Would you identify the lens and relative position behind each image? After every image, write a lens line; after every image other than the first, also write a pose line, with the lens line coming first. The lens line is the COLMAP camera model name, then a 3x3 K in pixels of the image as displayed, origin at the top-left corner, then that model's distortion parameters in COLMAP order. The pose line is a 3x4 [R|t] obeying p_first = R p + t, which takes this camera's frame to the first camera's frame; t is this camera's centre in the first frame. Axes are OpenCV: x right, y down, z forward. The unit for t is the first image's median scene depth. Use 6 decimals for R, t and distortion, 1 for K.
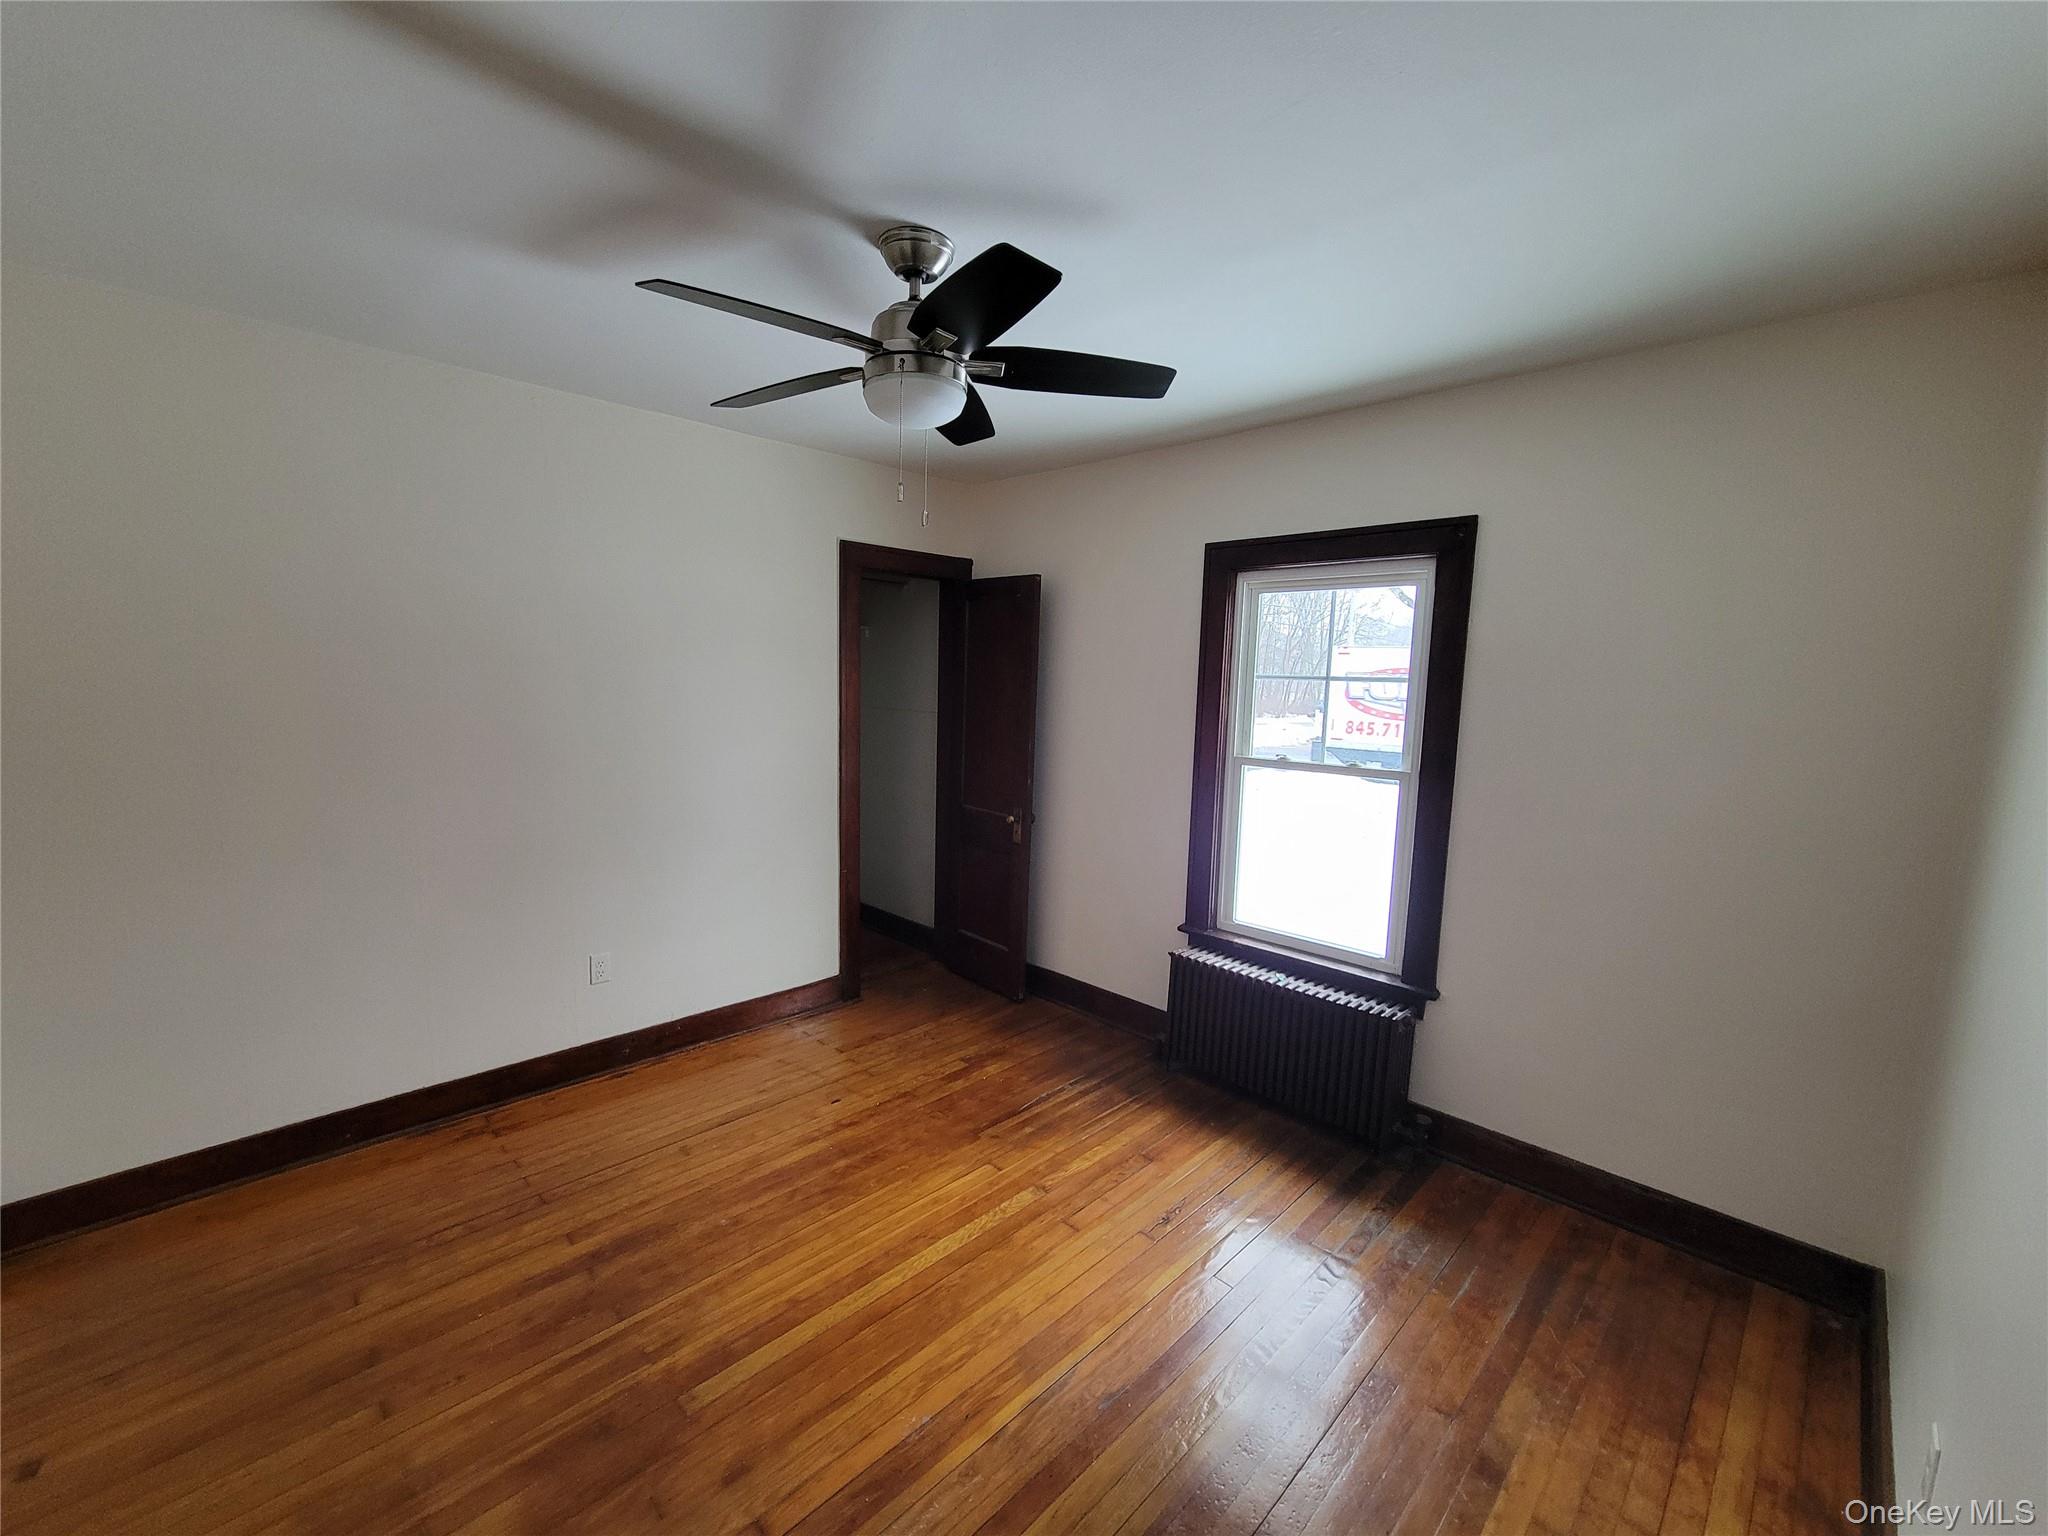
lens RADIAL K [[815.4, 0, 1020.3], [0, 815.4, 782.6], [0, 0, 1]] dist [0.000066, 0.000020]
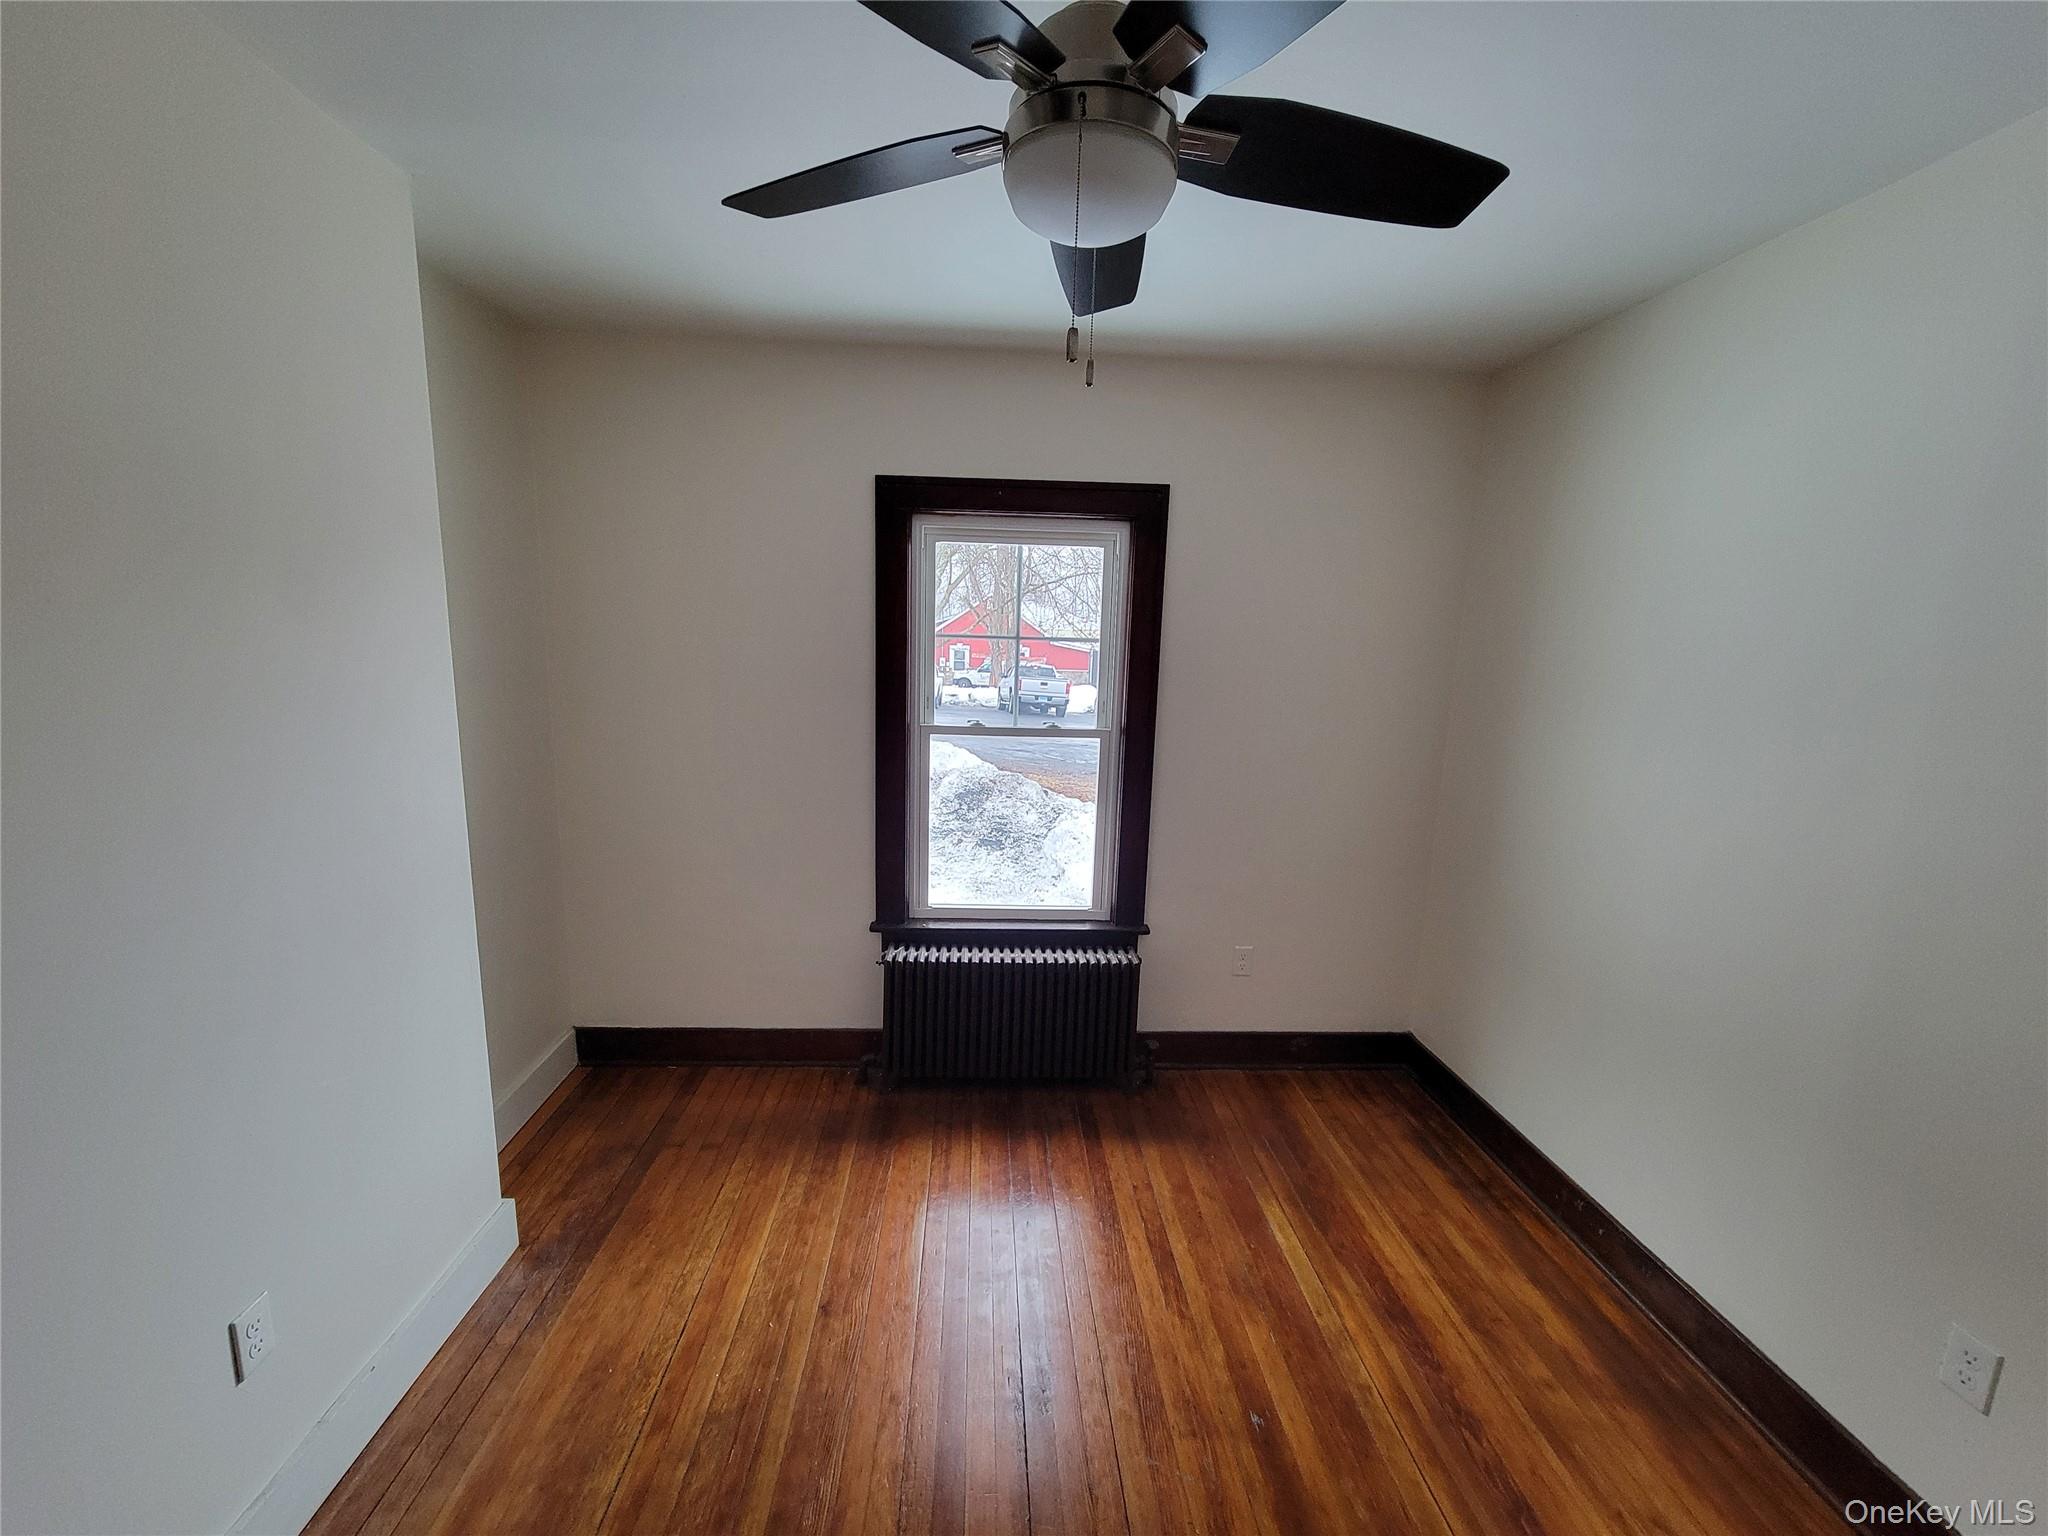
lens RADIAL K [[825.2, 0, 1014.7], [0, 825.2, 792.7], [0, 0, 1]] dist [-0.000189, -0.000064]
pose [[0.703614, -0.132395, 0.698139, -0.328988], [0.082667, 0.991069, 0.104631, -0.049048], [-0.705757, -0.015907, 0.708275, 0.311447]]
